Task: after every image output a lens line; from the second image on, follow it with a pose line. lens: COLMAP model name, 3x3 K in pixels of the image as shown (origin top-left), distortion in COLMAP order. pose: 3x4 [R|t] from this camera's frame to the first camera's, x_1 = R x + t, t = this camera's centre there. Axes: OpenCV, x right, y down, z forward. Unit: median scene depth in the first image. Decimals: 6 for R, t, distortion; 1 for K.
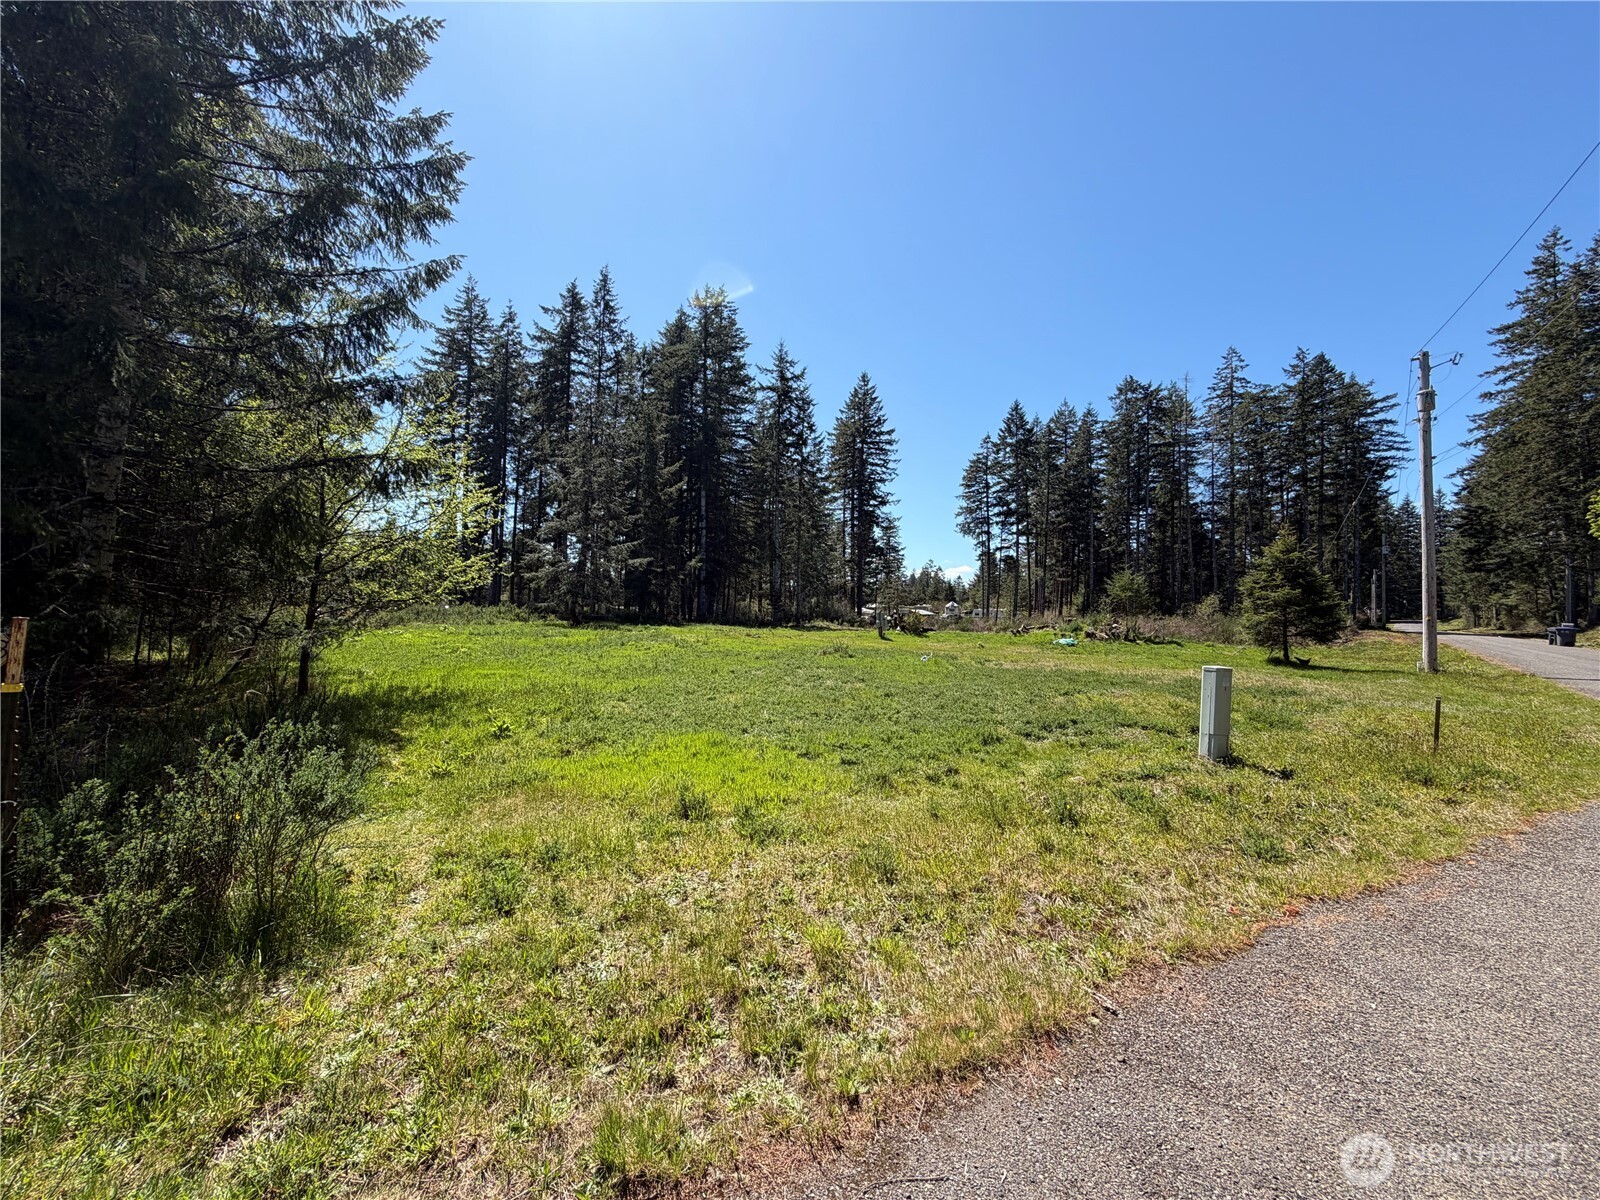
lens RADIAL K [[633.1, 0, 793.2], [0, 633.1, 600.7], [0, 0, 1]] dist [0.000737, -0.000275]
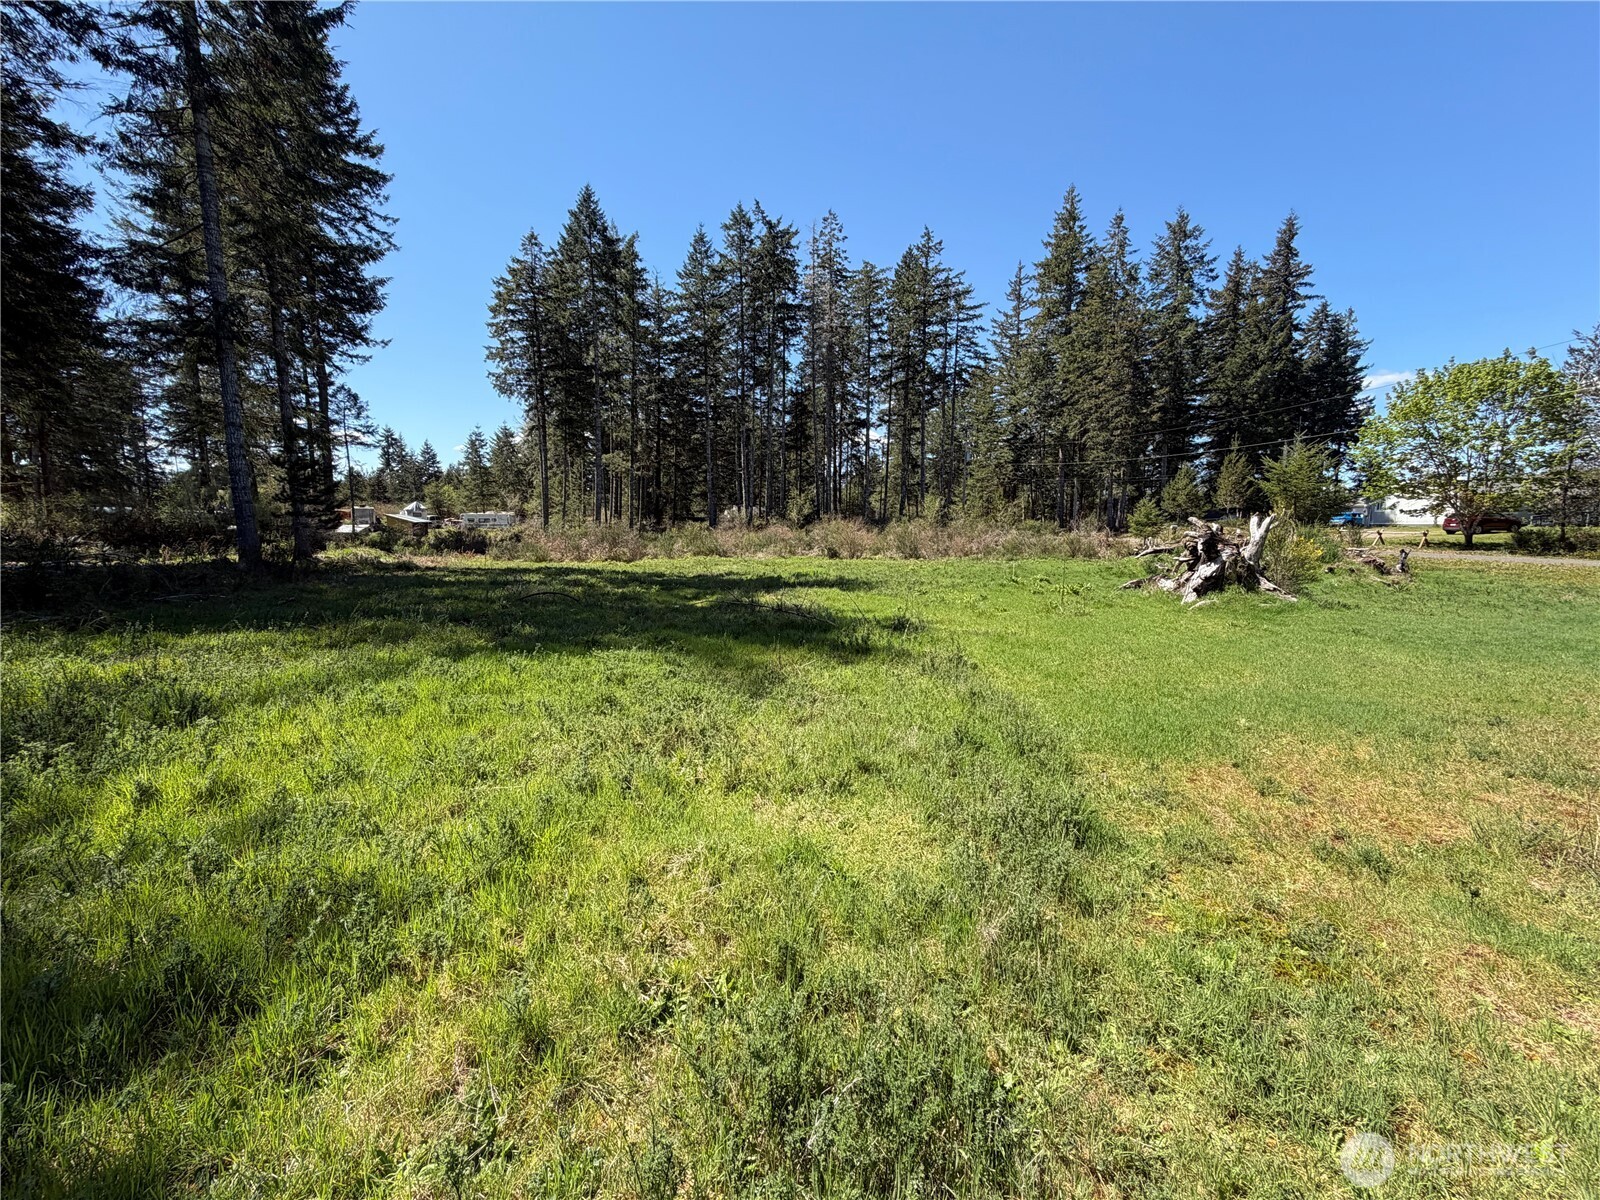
lens RADIAL K [[633.1, 0, 793.2], [0, 633.1, 600.7], [0, 0, 1]] dist [0.000737, -0.000275]
pose [[0.595536, -0.111149, 0.795602, -0.108778], [-0.006824, 0.989646, 0.143365, 0.008266], [-0.803300, -0.090808, 0.588612, 0.561315]]
